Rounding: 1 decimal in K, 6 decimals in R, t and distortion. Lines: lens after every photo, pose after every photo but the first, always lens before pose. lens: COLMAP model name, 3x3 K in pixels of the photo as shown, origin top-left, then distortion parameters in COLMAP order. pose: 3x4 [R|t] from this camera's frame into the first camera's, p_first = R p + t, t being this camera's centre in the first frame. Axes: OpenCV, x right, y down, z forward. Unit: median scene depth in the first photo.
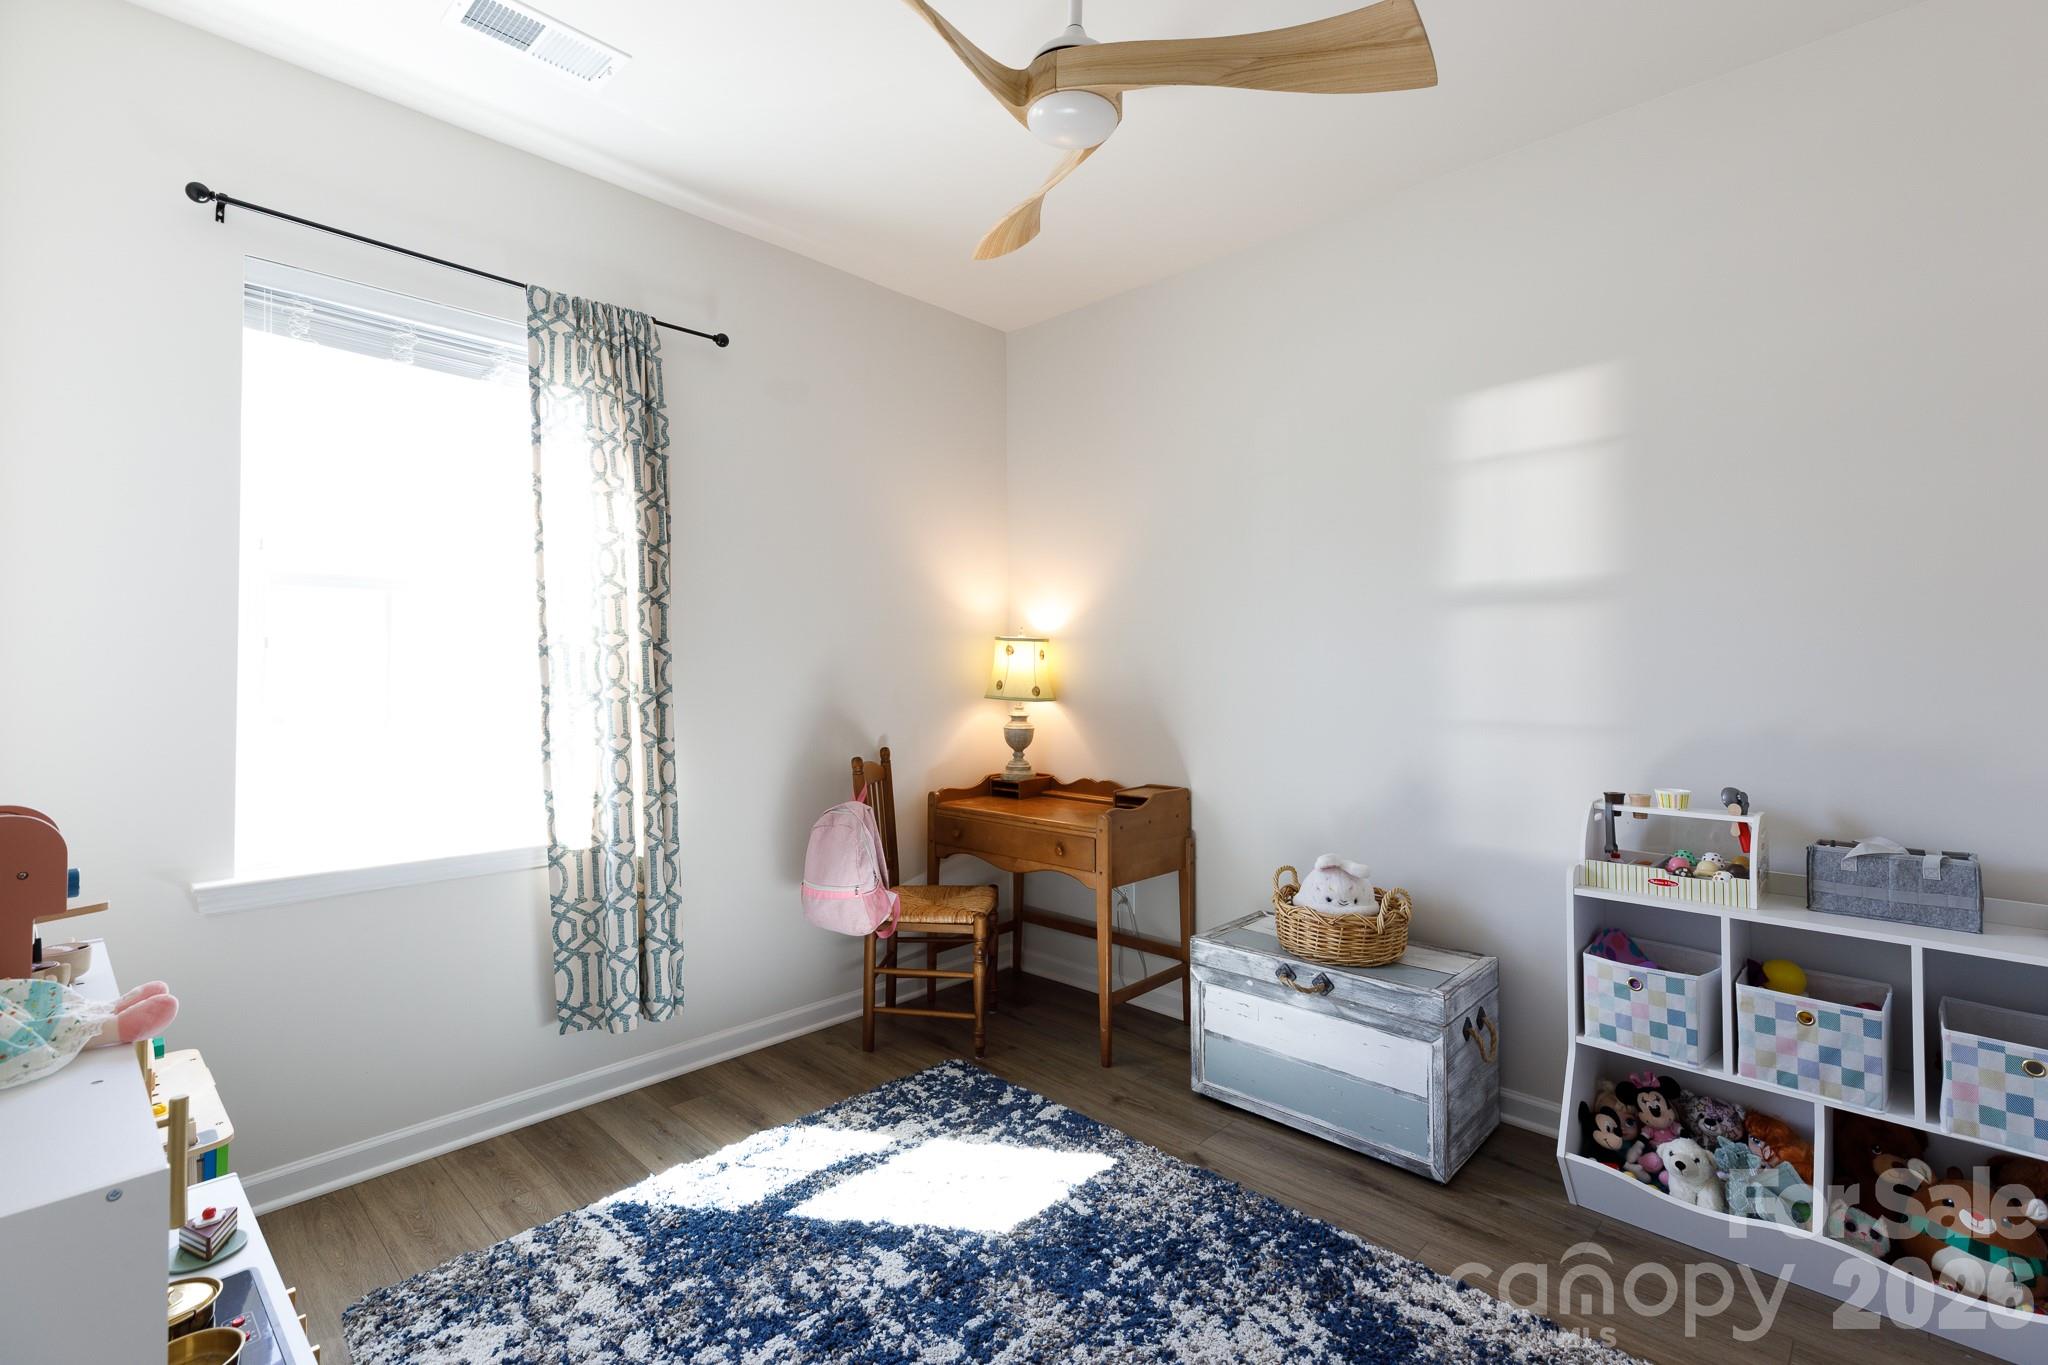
lens RADIAL K [[929.8, 0, 1019.8], [0, 929.8, 673.4], [0, 0, 1]] dist [-0.000230, 0.001727]
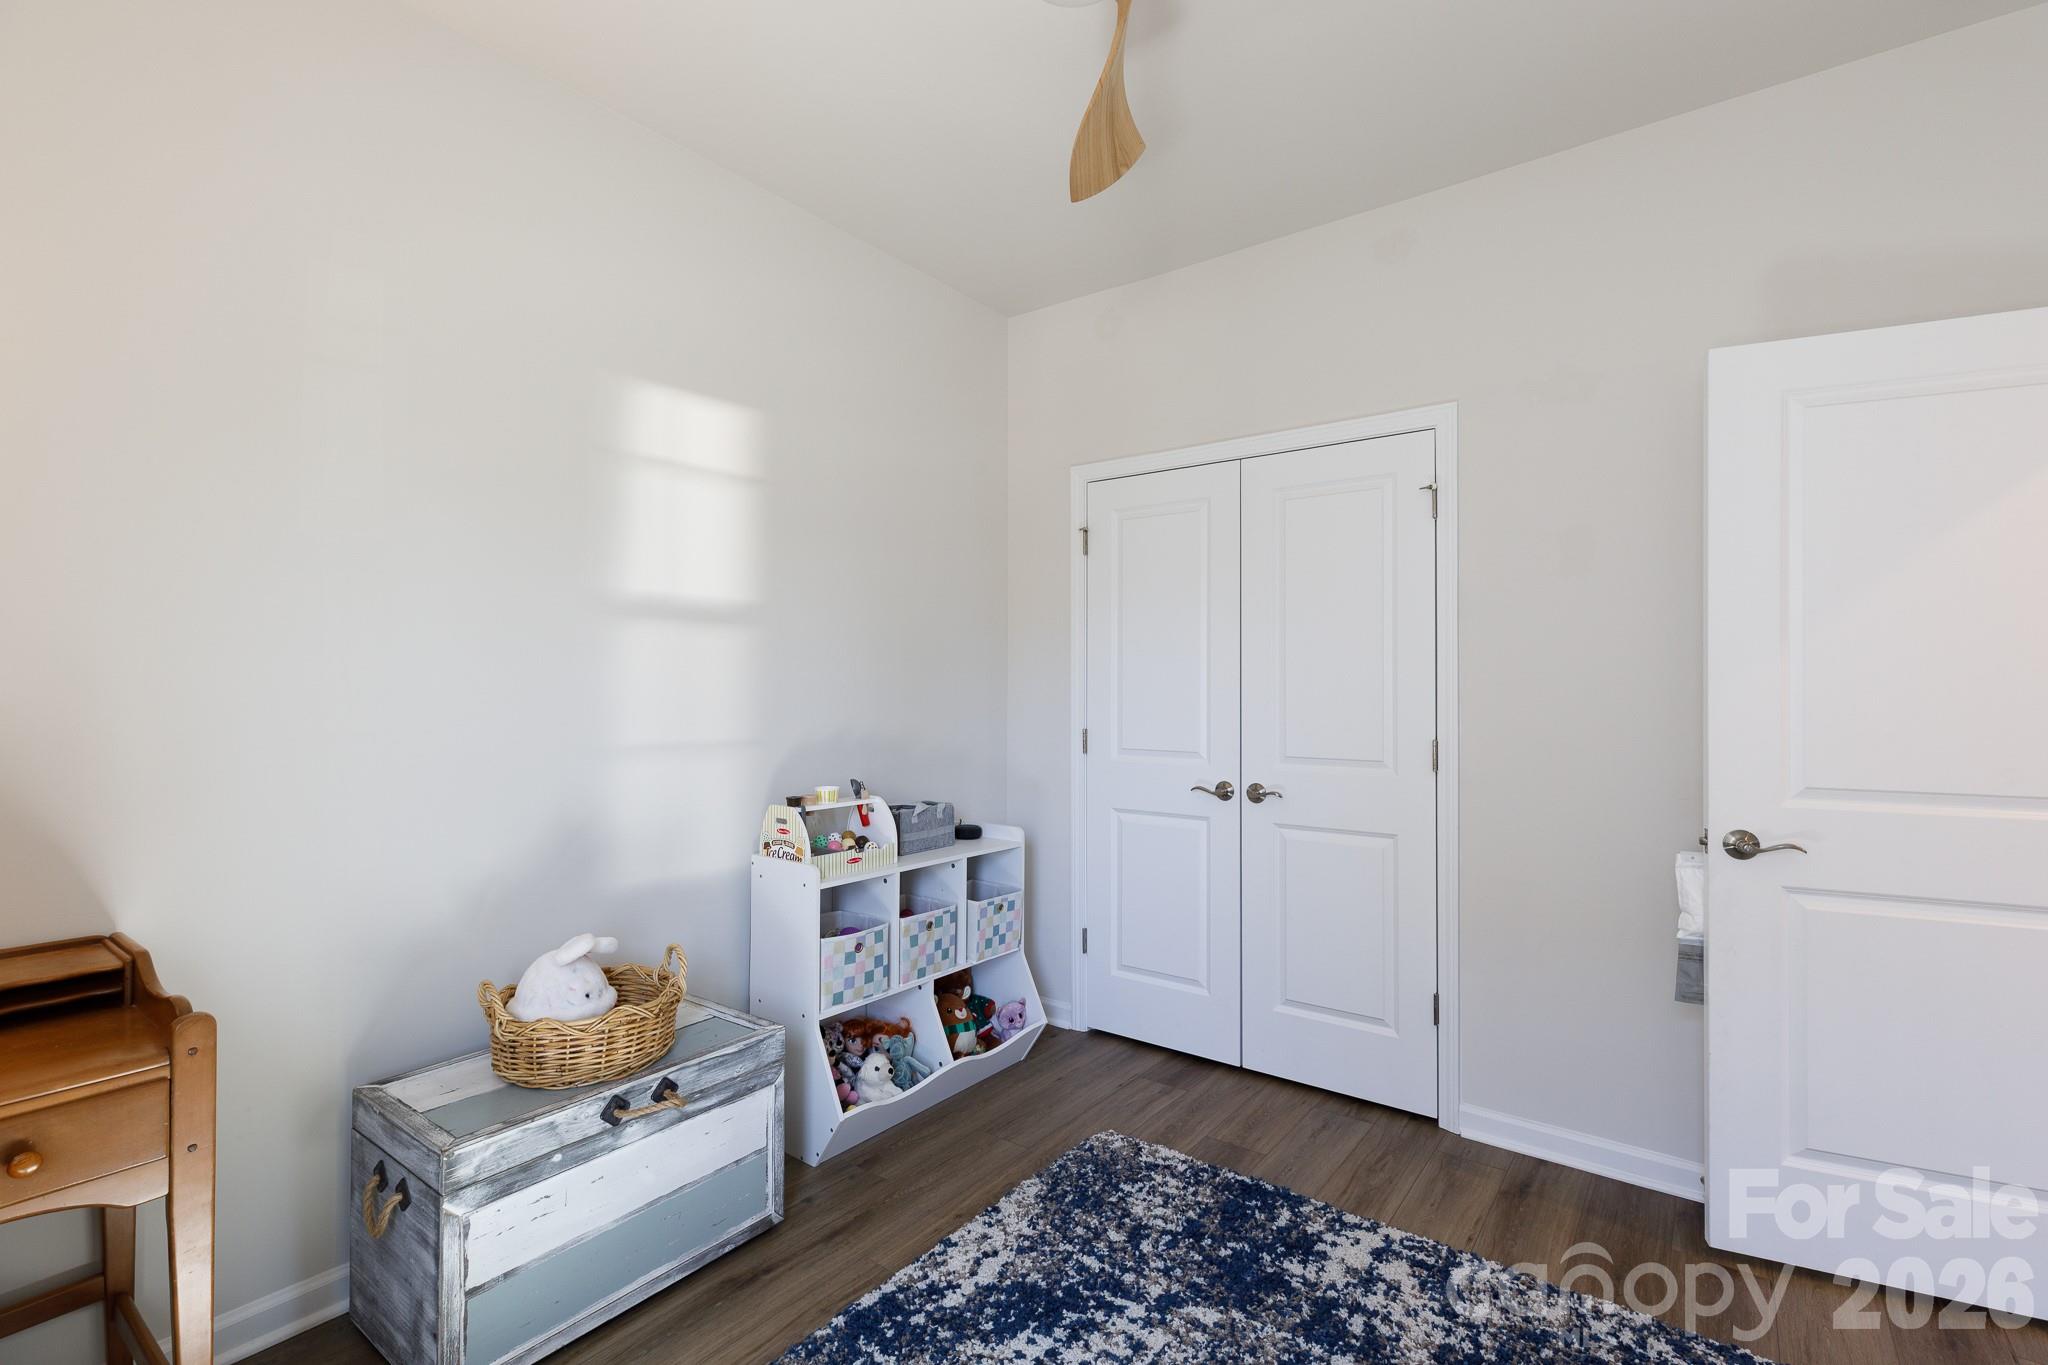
lens RADIAL K [[929.8, 0, 1025.1], [0, 929.8, 691.0], [0, 0, 1]] dist [-0.000230, 0.001727]
pose [[-0.134034, -0.003191, 0.990972, -0.526409], [-0.000150, 0.999995, 0.003200, -0.005123], [-0.990977, 0.000281, -0.134034, 0.869168]]
